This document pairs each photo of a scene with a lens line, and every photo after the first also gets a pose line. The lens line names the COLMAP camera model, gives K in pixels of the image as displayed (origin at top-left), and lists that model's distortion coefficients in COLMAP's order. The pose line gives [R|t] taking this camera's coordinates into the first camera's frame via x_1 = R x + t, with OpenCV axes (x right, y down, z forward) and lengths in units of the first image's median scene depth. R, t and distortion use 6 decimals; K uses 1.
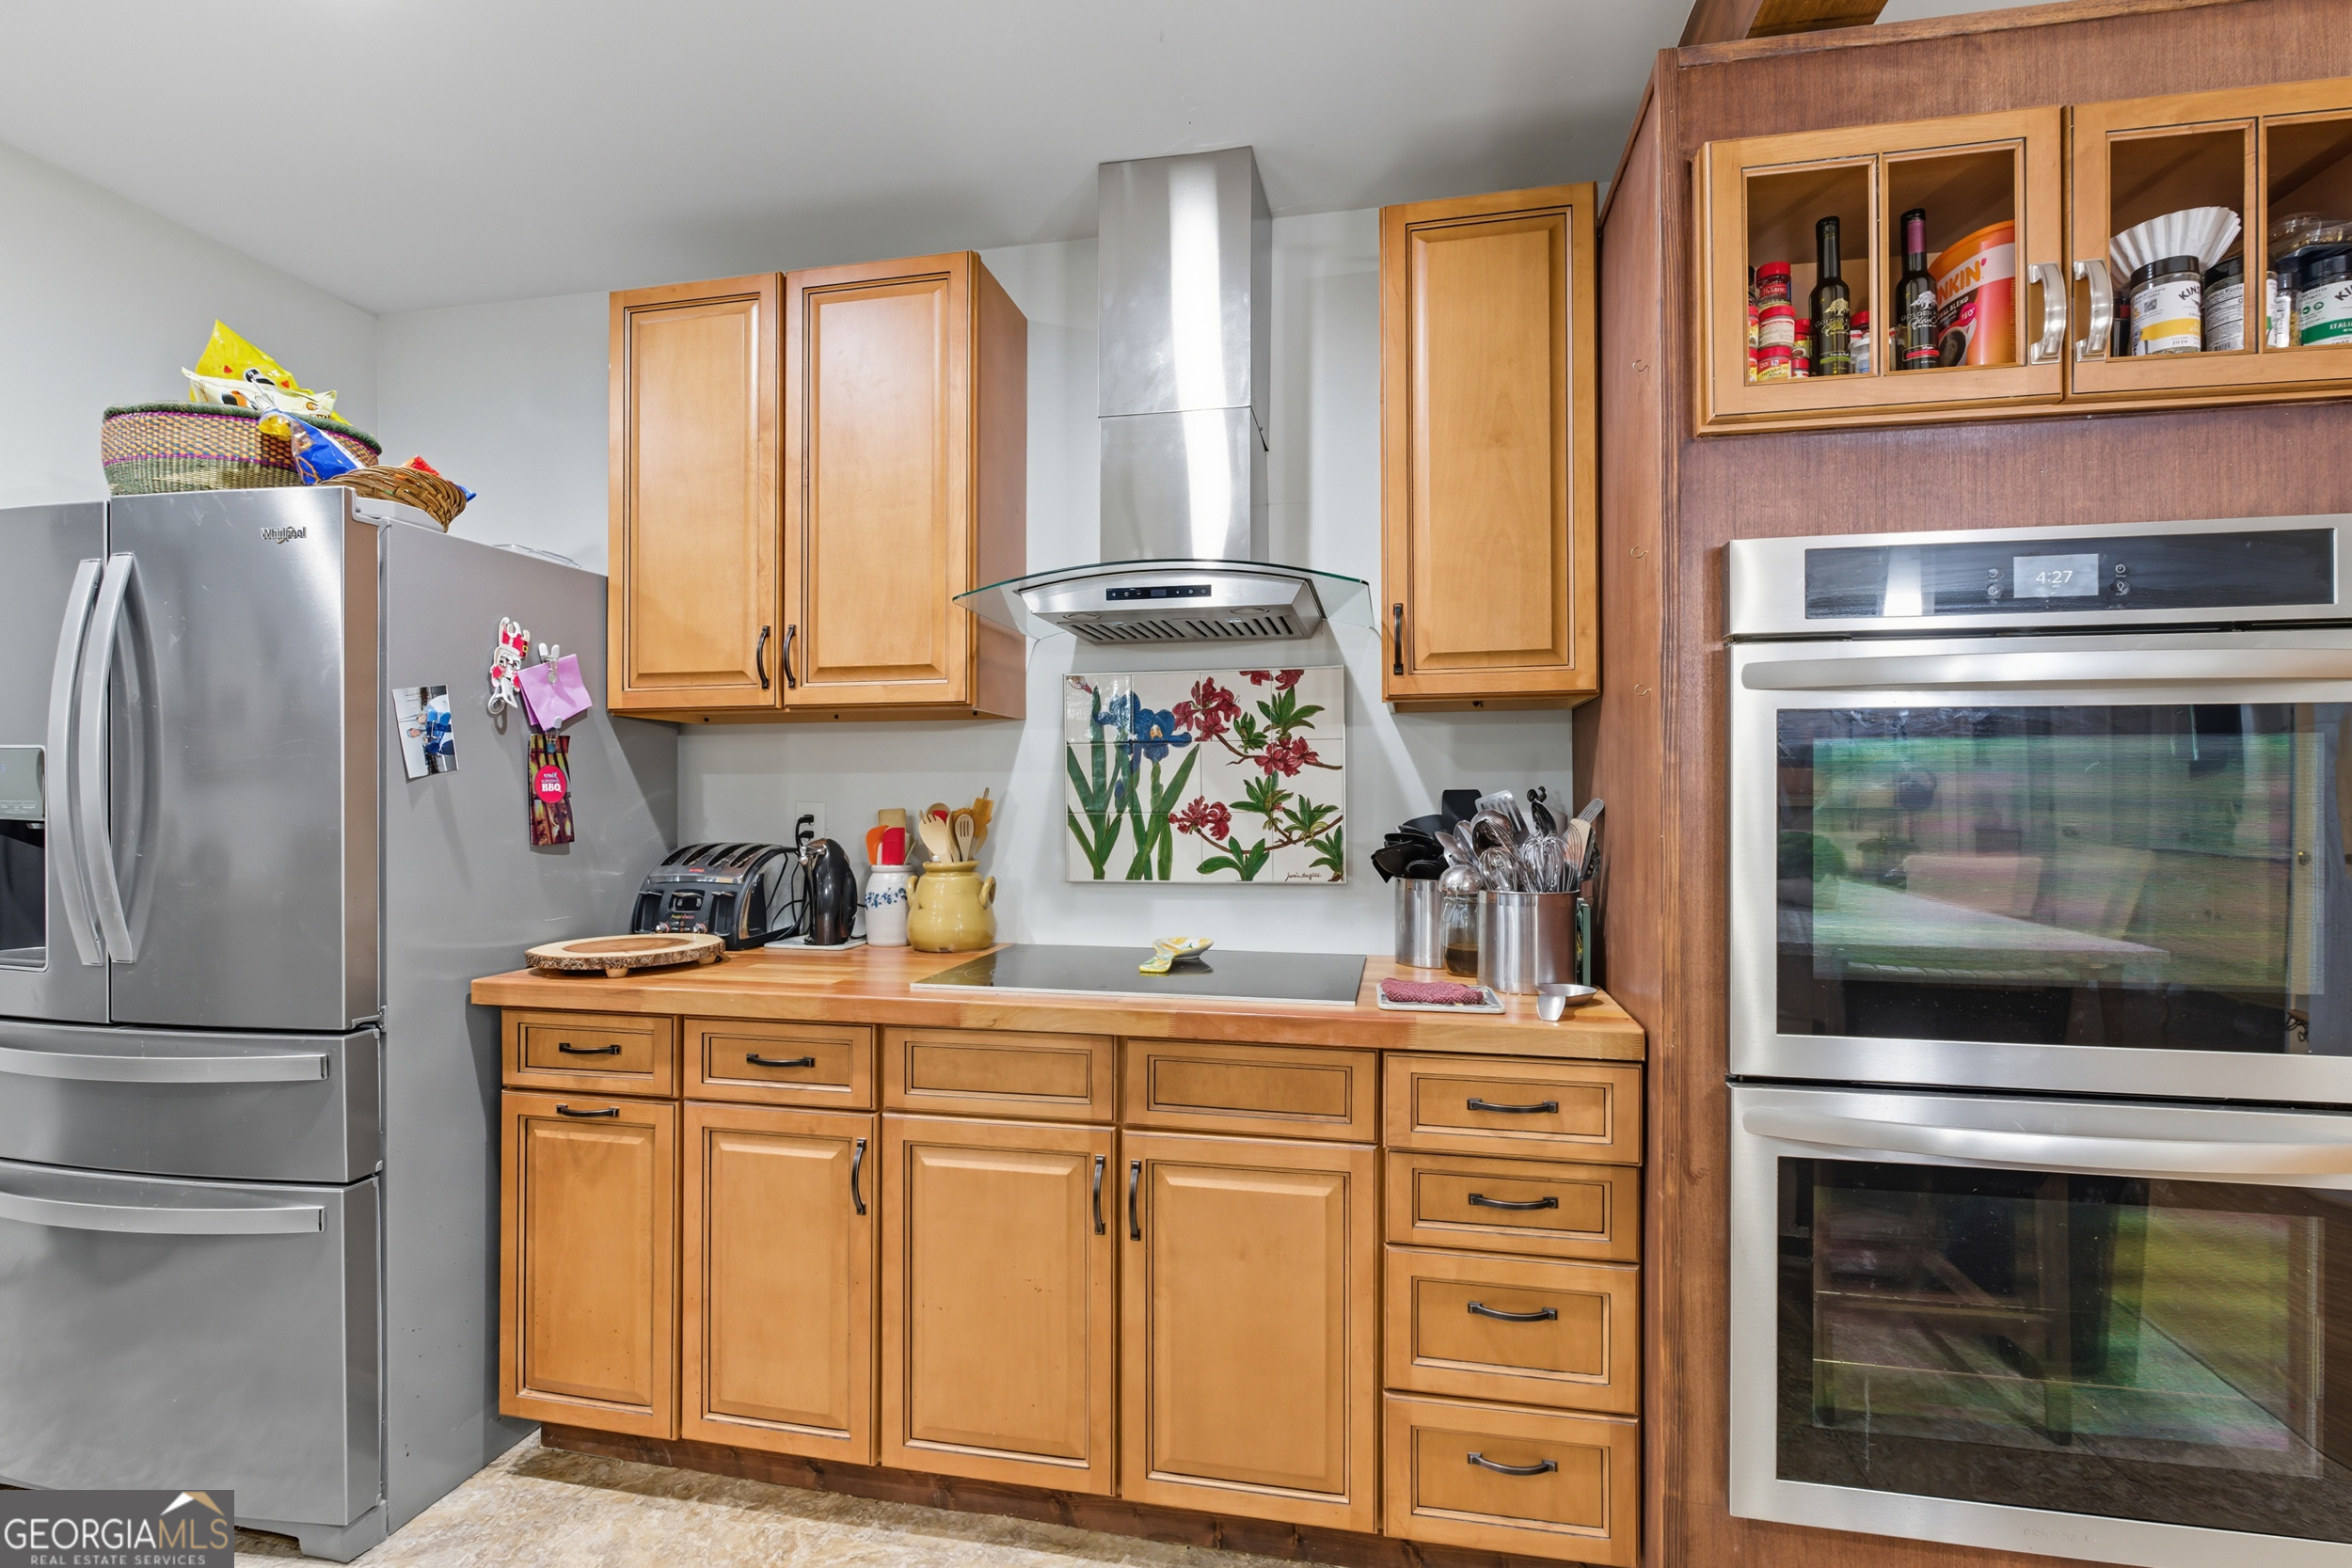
lens RADIAL K [[1074.5, 0, 1176.6], [0, 1074.5, 788.5], [0, 0, 1]] dist [0.000475, -0.000035]
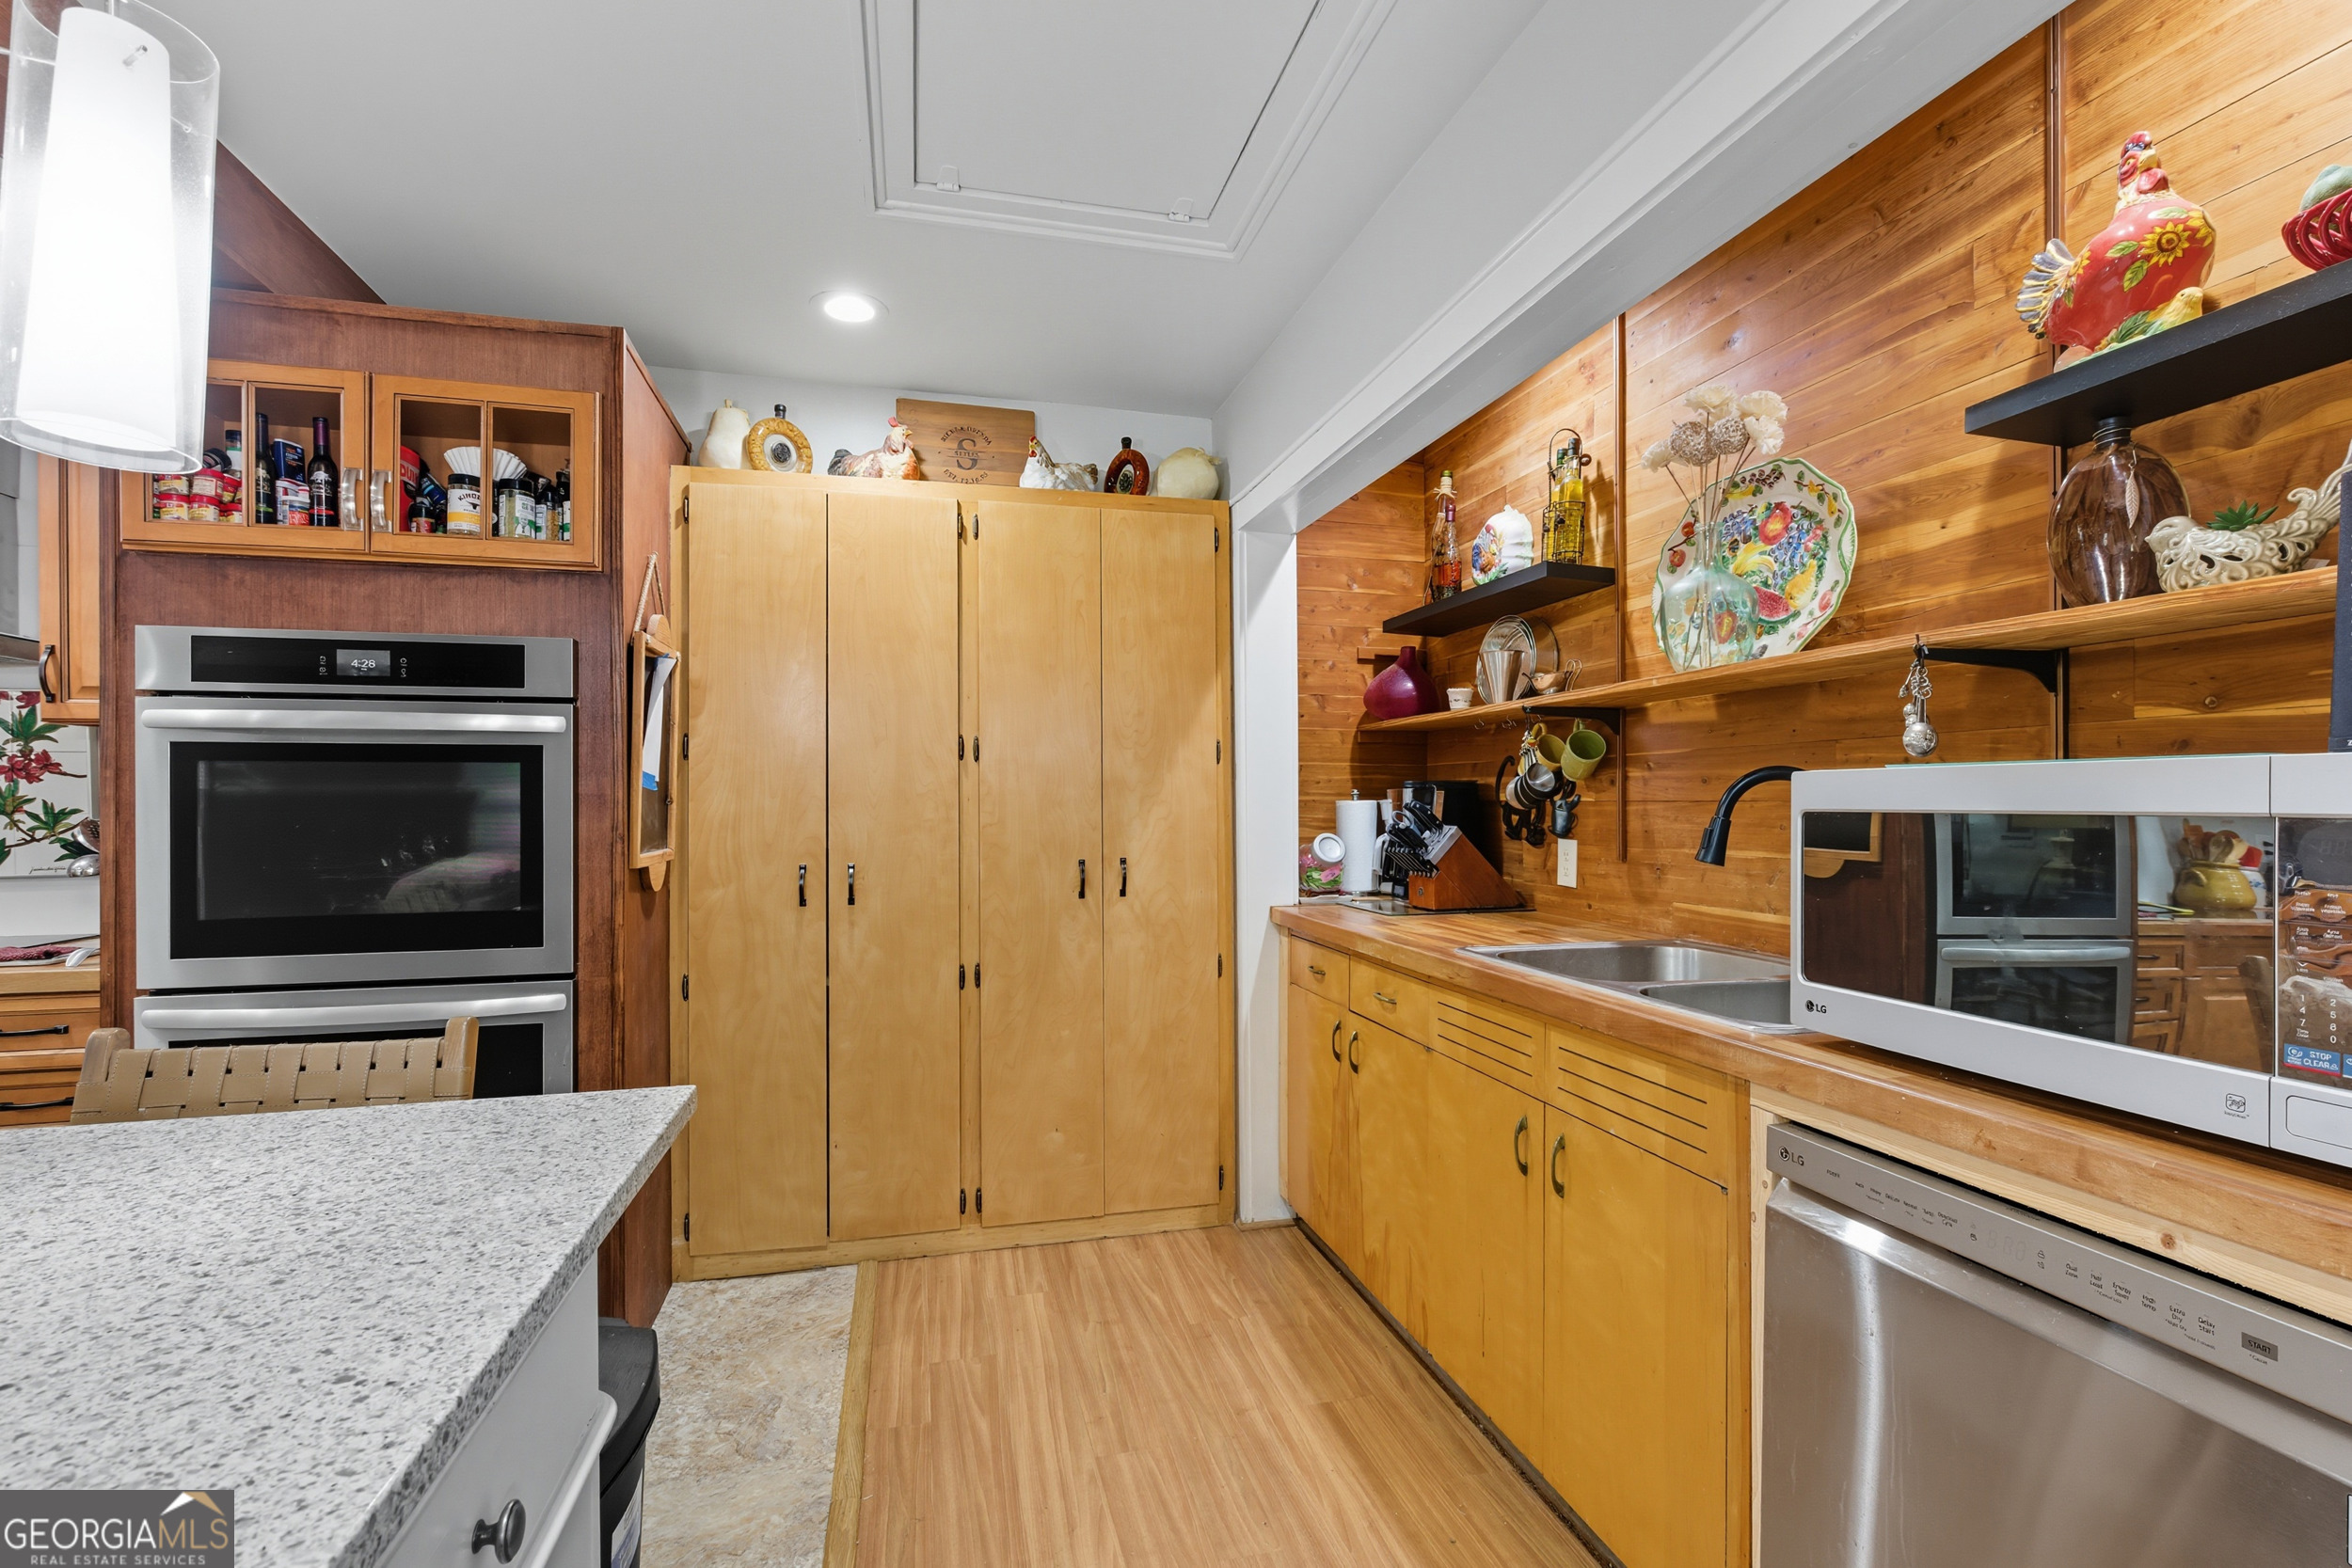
lens RADIAL K [[1074.5, 0, 1178.5], [0, 1074.5, 787.5], [0, 0, 1]] dist [0.000475, -0.000035]
pose [[0.903118, 0.001176, 0.429391, 0.725624], [0.000769, 0.999990, -0.004355, -0.001156], [-0.429391, 0.004263, 0.903108, -0.579029]]
